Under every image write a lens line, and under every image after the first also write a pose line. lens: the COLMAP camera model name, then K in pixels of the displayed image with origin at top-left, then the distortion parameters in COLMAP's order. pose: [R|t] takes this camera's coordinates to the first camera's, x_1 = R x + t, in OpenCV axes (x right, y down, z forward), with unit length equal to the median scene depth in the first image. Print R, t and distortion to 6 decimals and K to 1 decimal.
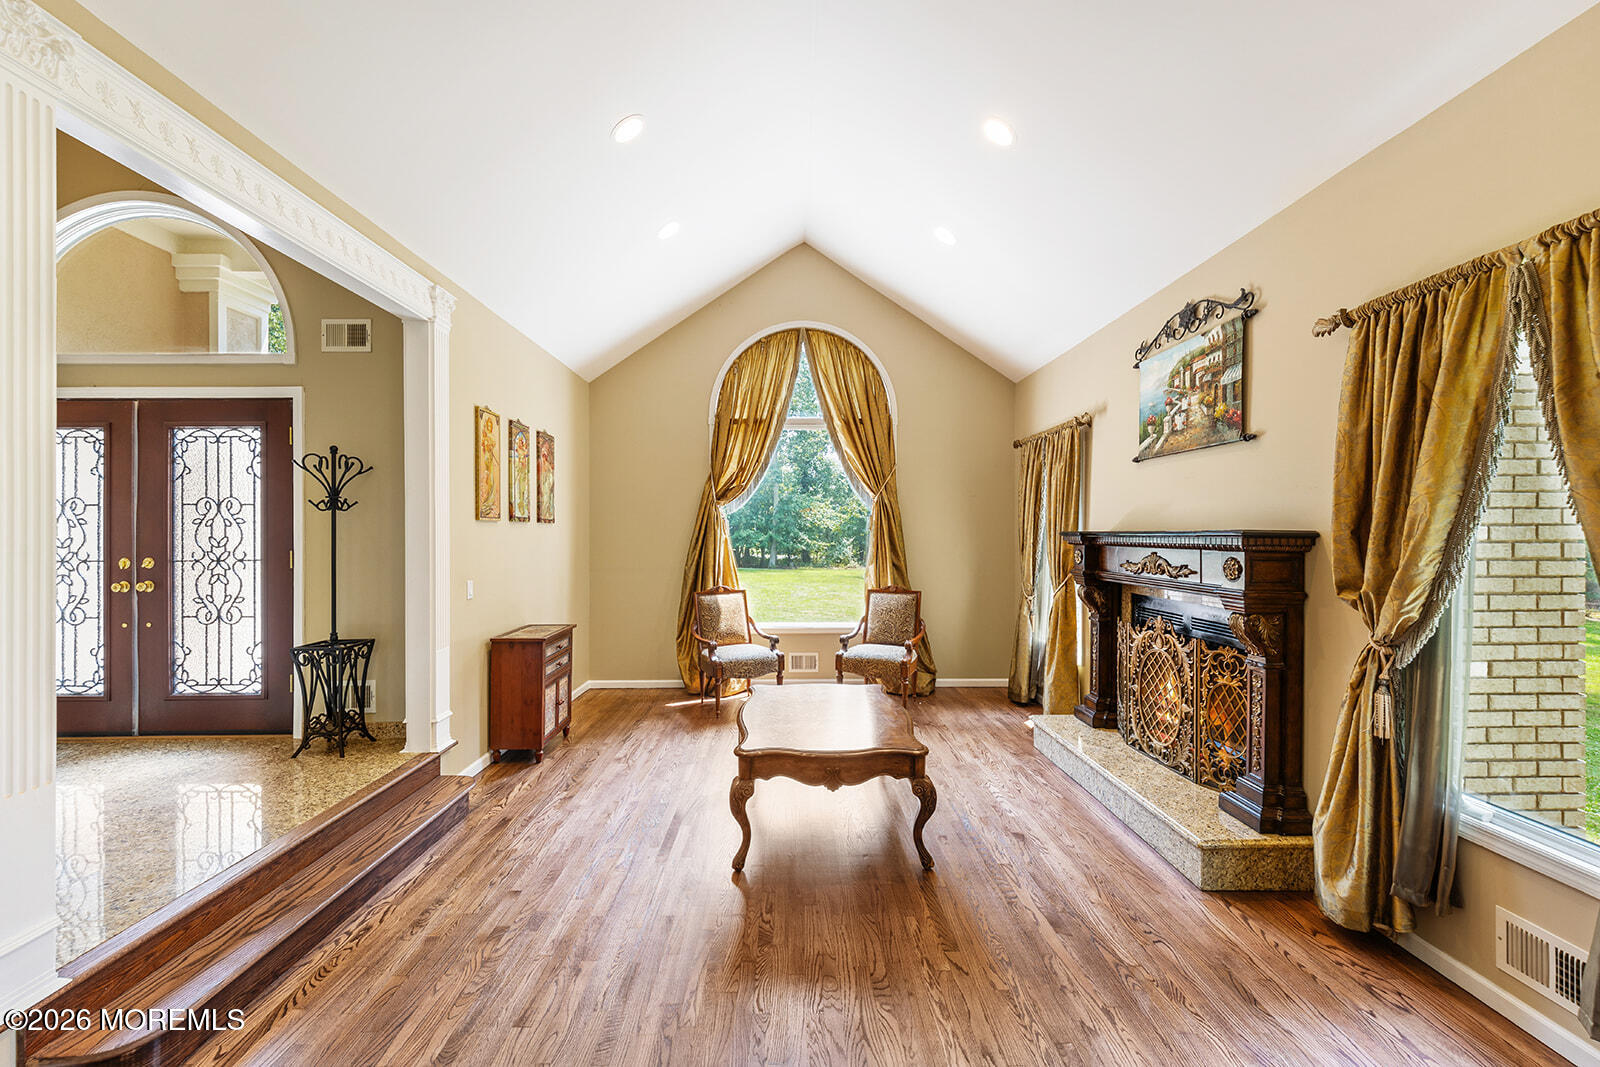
lens RADIAL K [[630.0, 0, 802.2], [0, 630.0, 533.5], [0, 0, 1]] dist [0.001292, 0.000003]
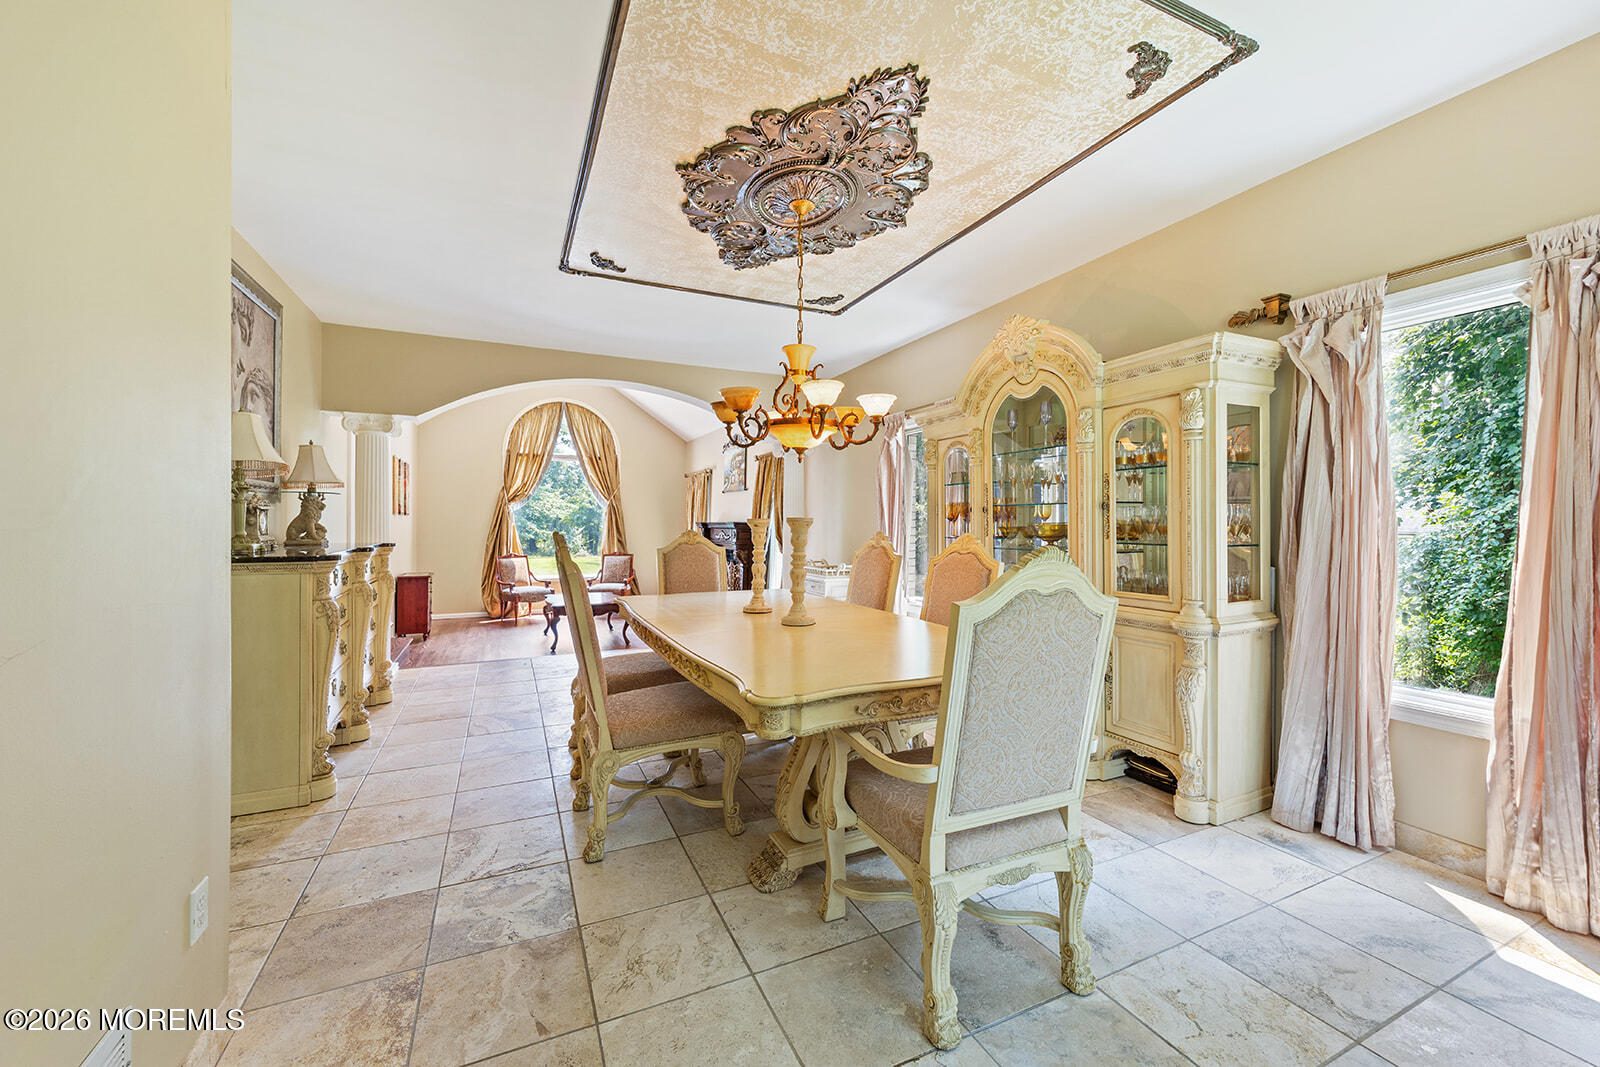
lens RADIAL K [[630.0, 0, 804.6], [0, 630.0, 522.1], [0, 0, 1]] dist [0.001292, 0.000003]
pose [[0.912114, 0.004897, 0.409907, -0.107404], [-0.003960, 0.999987, -0.003133, 0.001864], [-0.409917, 0.001235, 0.912122, -0.862702]]
